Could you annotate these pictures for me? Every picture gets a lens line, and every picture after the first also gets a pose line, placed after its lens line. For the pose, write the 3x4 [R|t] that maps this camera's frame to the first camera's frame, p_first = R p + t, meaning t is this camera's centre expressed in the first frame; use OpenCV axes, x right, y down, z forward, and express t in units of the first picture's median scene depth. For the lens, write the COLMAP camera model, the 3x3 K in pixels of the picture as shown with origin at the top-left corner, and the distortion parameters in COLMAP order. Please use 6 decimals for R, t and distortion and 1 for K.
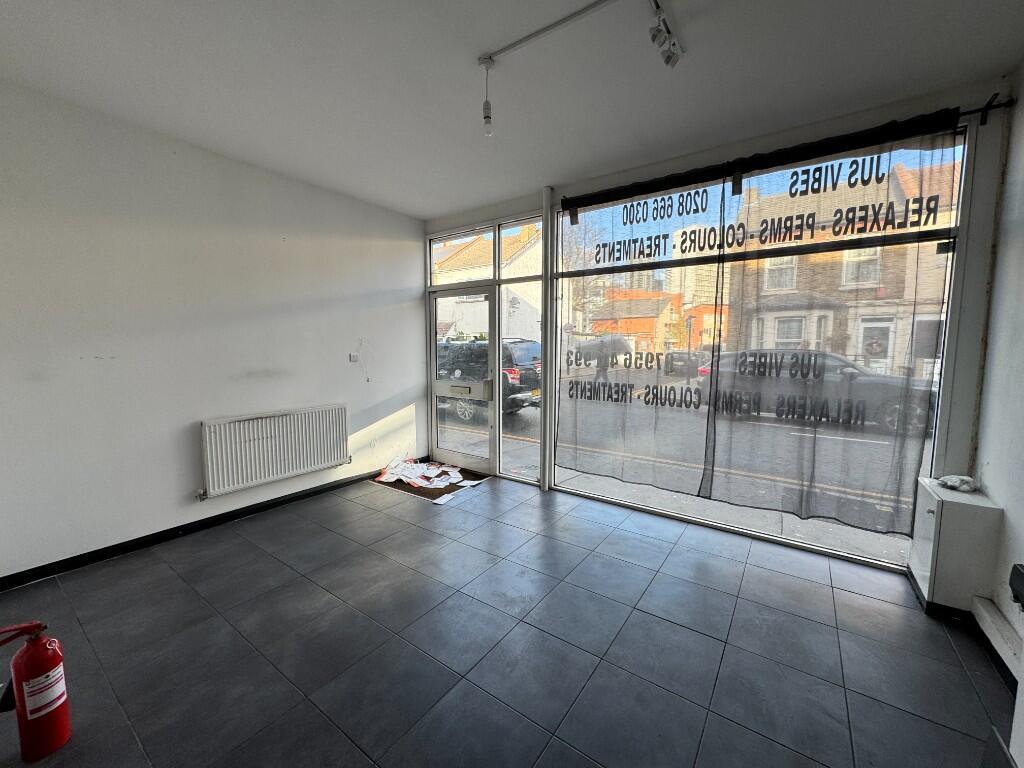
lens RADIAL K [[408.1, 0, 513.4], [0, 408.1, 383.2], [0, 0, 1]] dist [-0.002886, -0.000377]
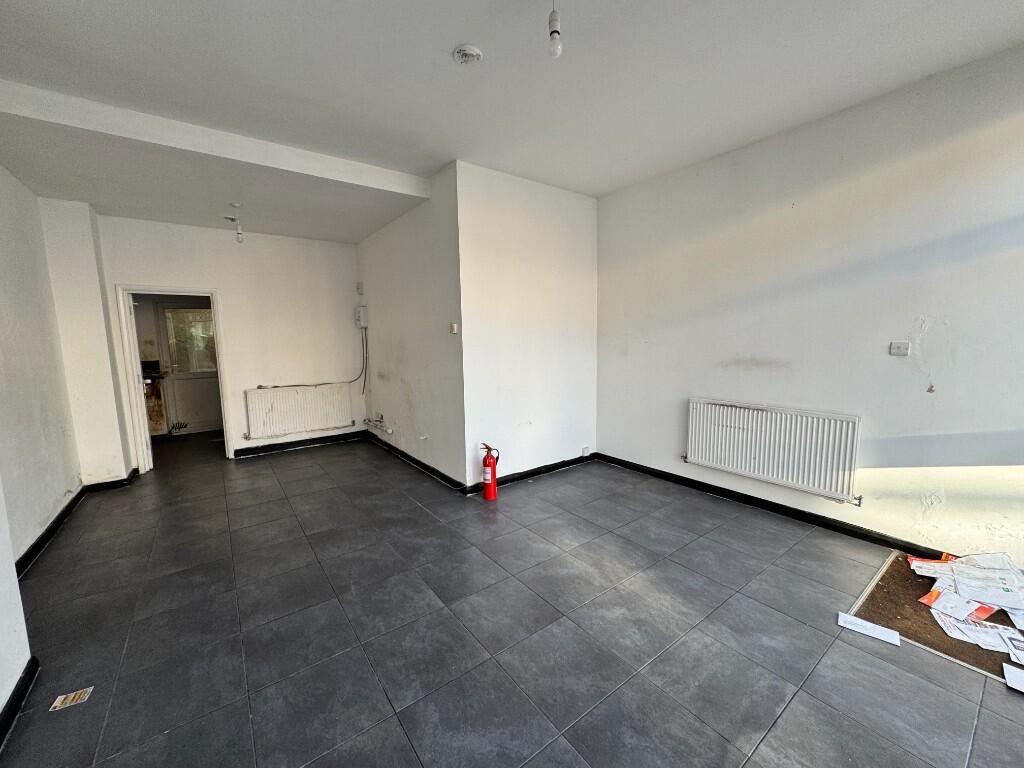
lens RADIAL K [[408.1, 0, 515.0], [0, 408.1, 385.6], [0, 0, 1]] dist [-0.002886, -0.000377]
pose [[-0.302028, 0.114222, -0.946431, 0.446087], [-0.075843, 0.986770, 0.143293, -0.062693], [0.950277, 0.115059, -0.289370, 0.733166]]
